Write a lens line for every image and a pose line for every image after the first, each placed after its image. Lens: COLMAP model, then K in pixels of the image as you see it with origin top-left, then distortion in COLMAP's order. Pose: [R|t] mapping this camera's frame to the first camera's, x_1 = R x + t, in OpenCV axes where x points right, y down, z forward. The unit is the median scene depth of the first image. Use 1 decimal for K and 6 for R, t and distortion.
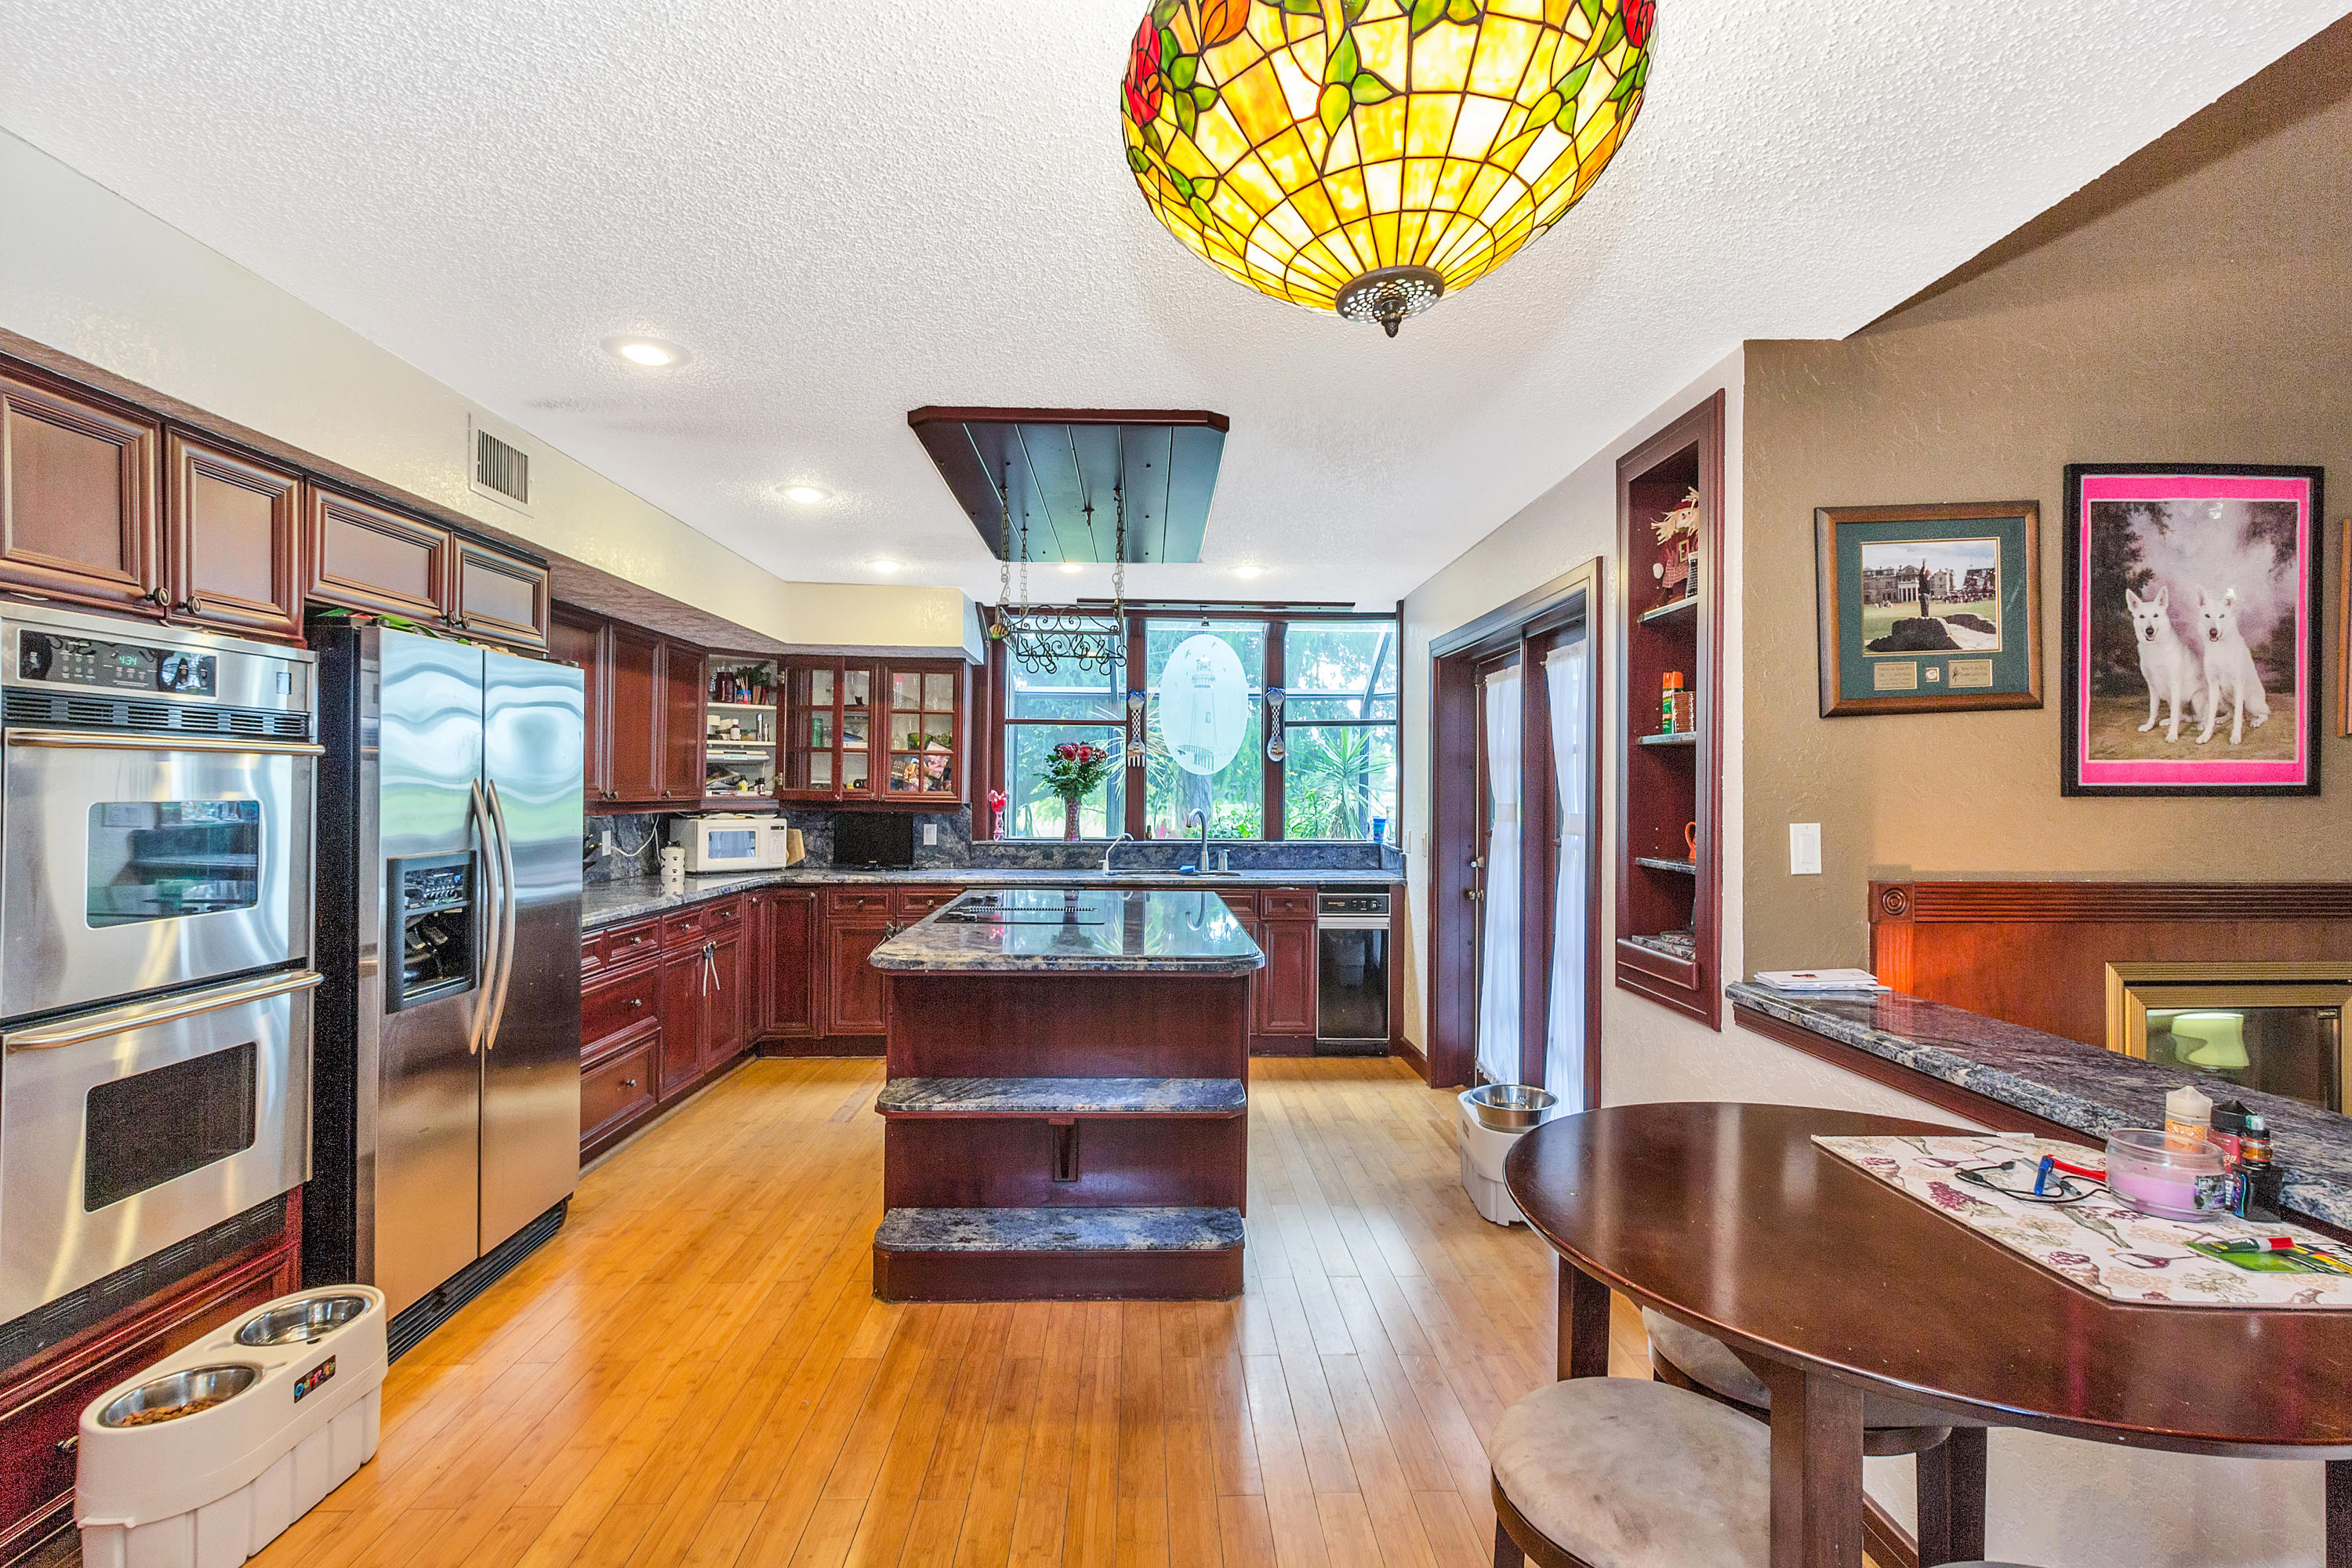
lens RADIAL K [[1087.2, 0, 1176.0], [0, 1087.2, 784.0], [0, 0, 1]] dist [0.001239, -0.000021]
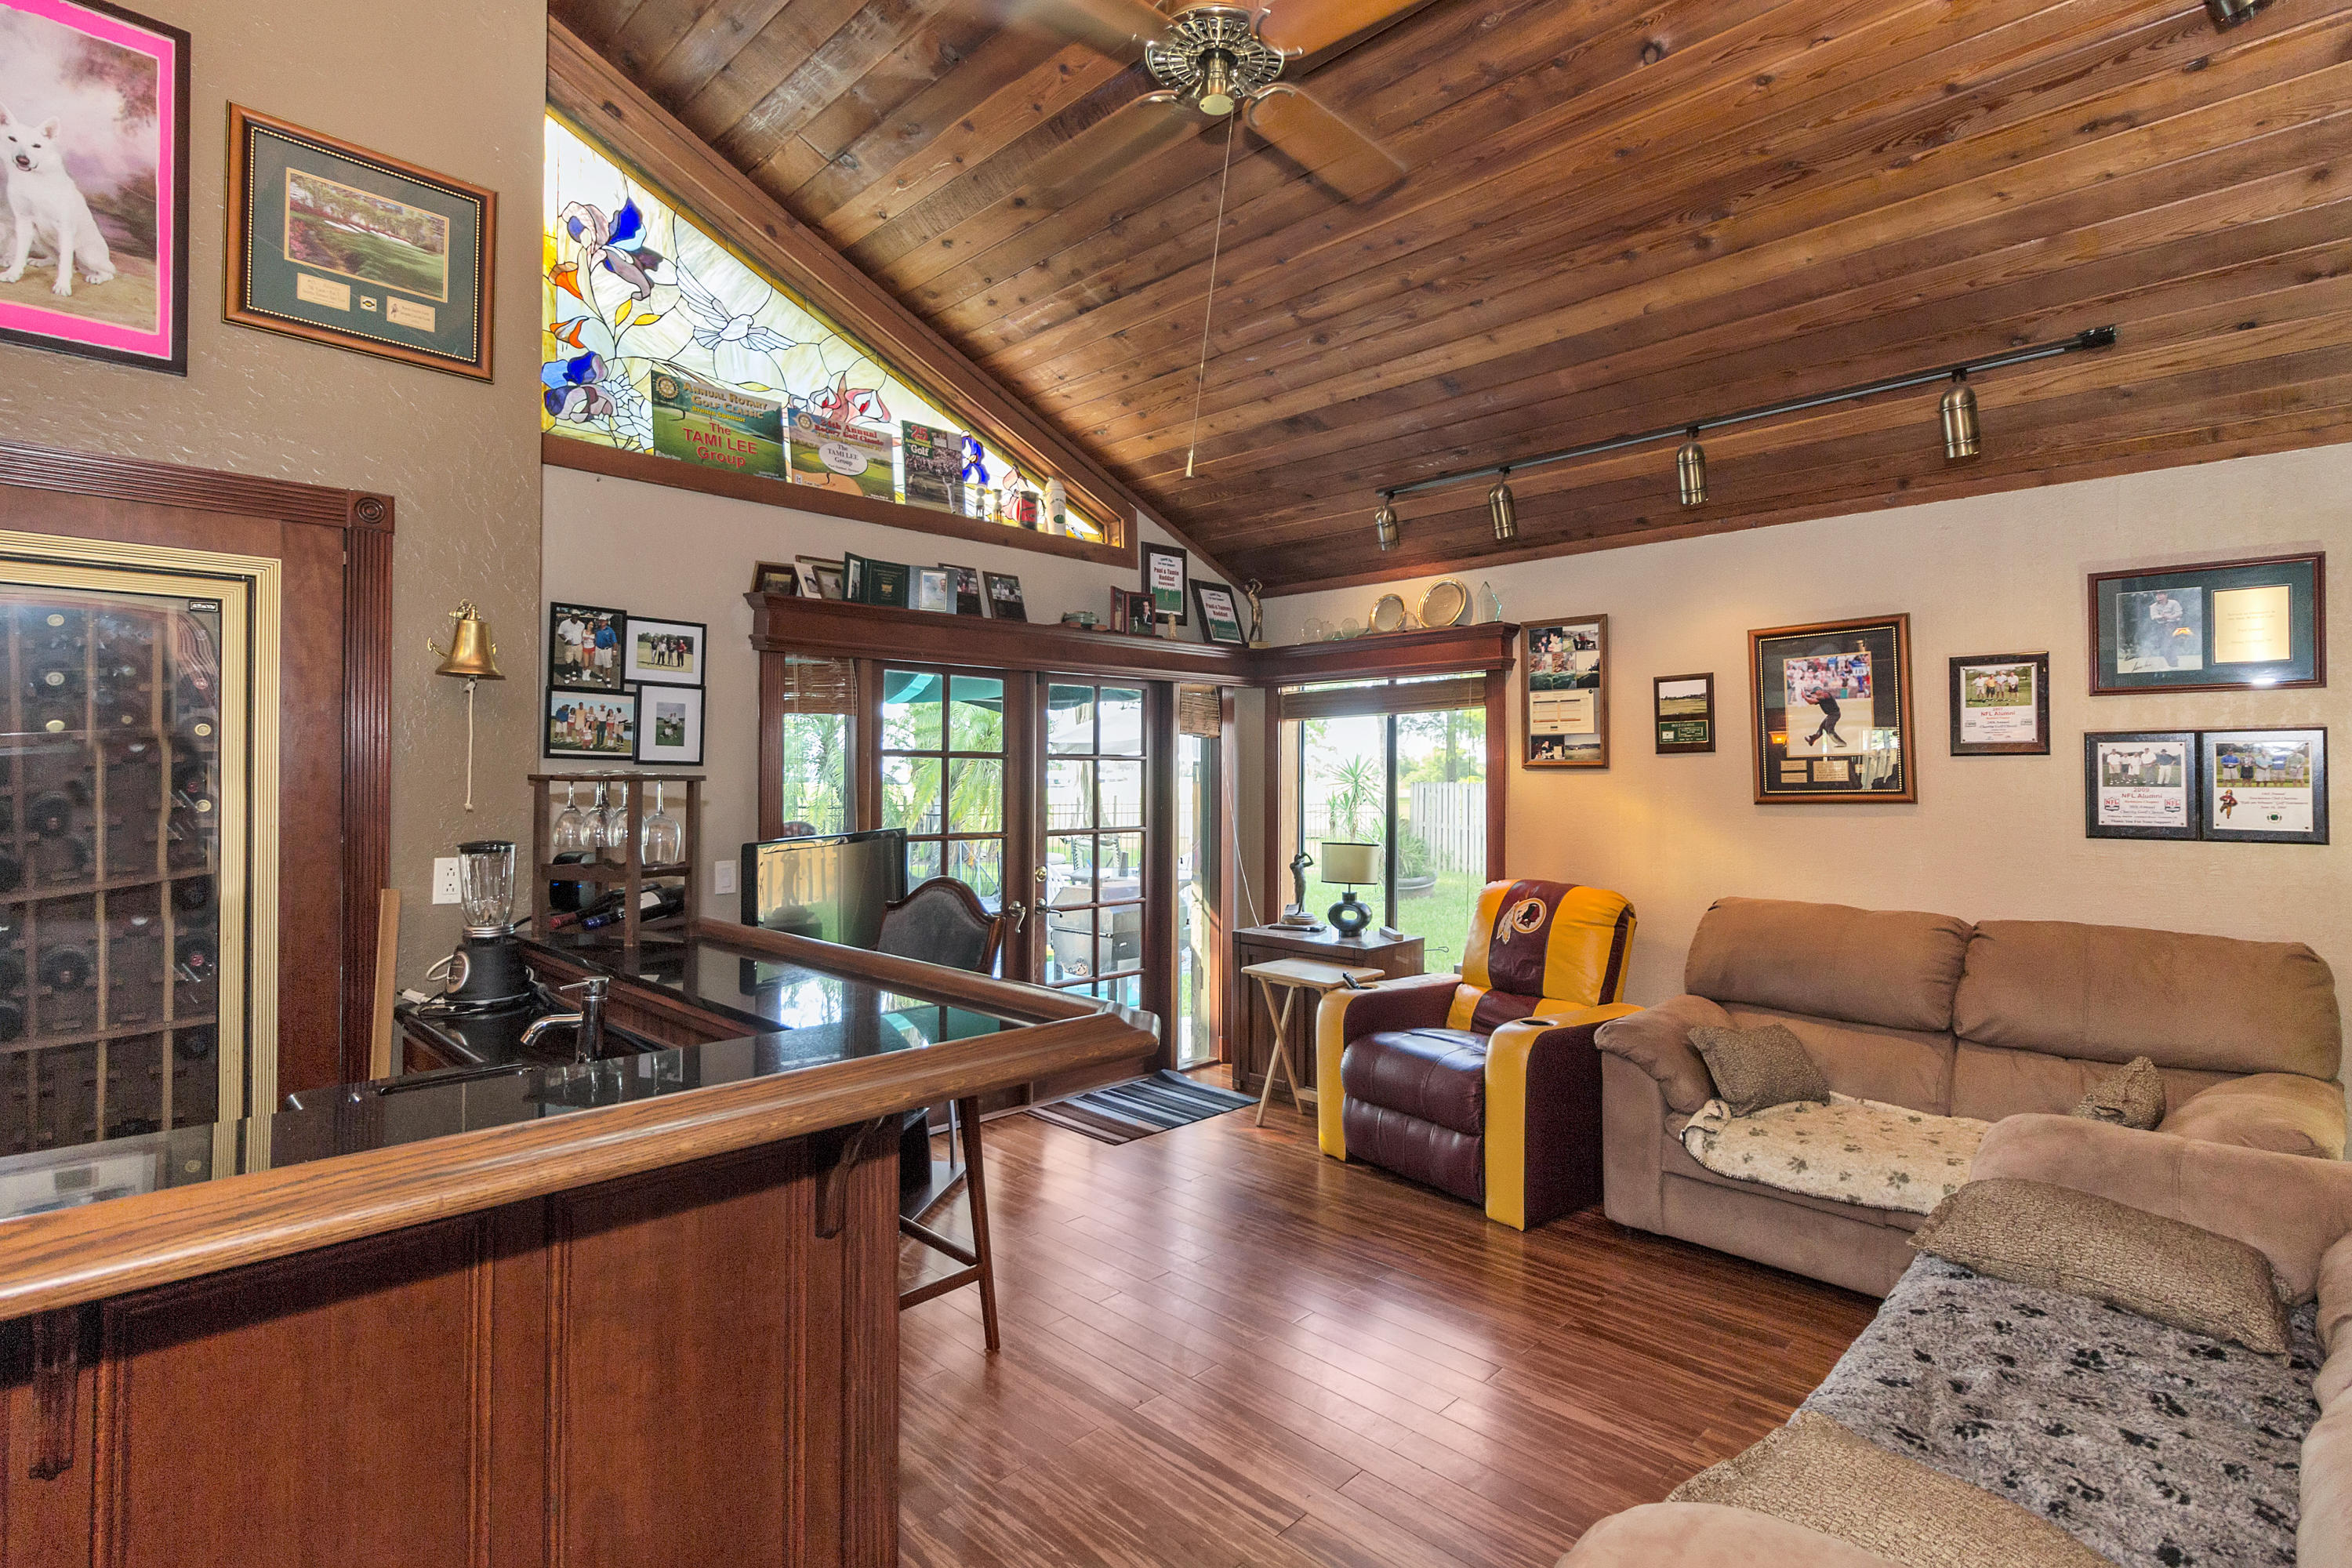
lens RADIAL K [[1111.7, 0, 1223.9], [0, 1111.7, 760.4], [0, 0, 1]] dist [0.000794, 0.000336]
pose [[0.703984, 0.011177, 0.710128, 0.663952], [0.000900, 0.999861, -0.016629, 0.243850], [-0.710215, 0.012346, 0.703876, -0.222642]]
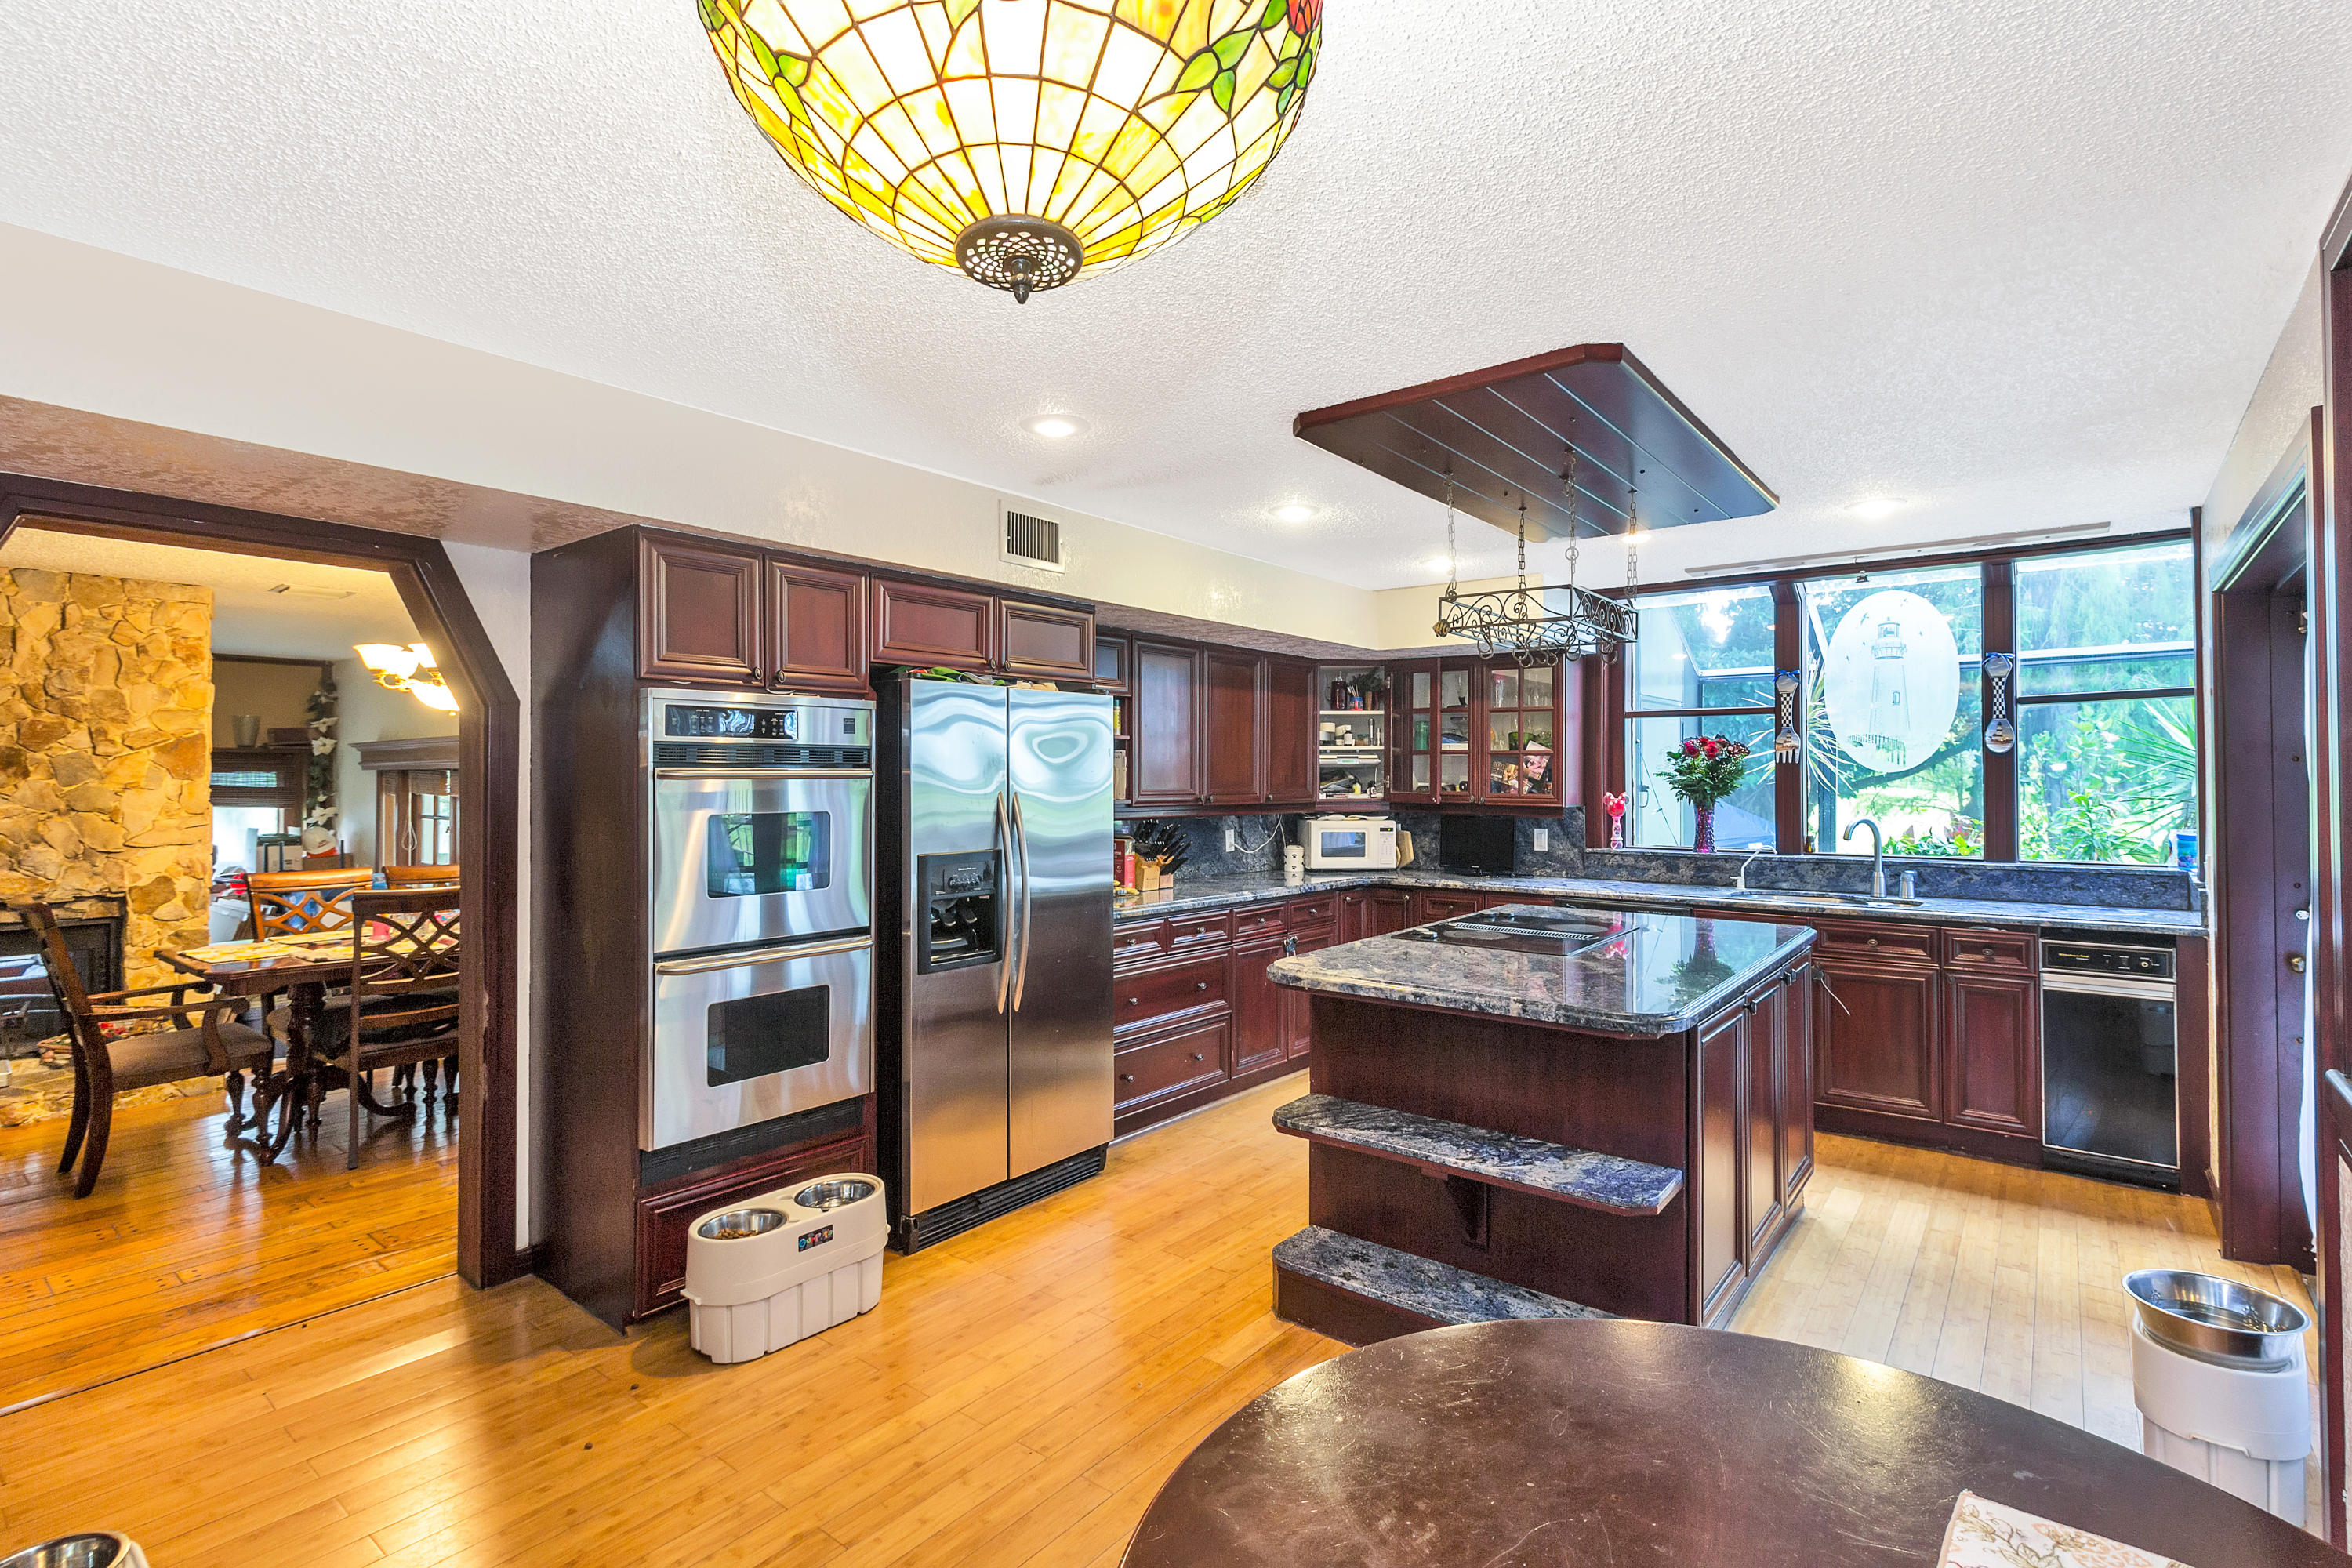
lens RADIAL K [[1111.7, 0, 1223.9], [0, 1111.7, 760.4], [0, 0, 1]] dist [0.000794, 0.000336]
pose [[0.765307, -0.017291, -0.643433, 0.269060], [0.009001, 0.999829, -0.016163, -0.013039], [0.643602, 0.006578, 0.765332, 0.138034]]
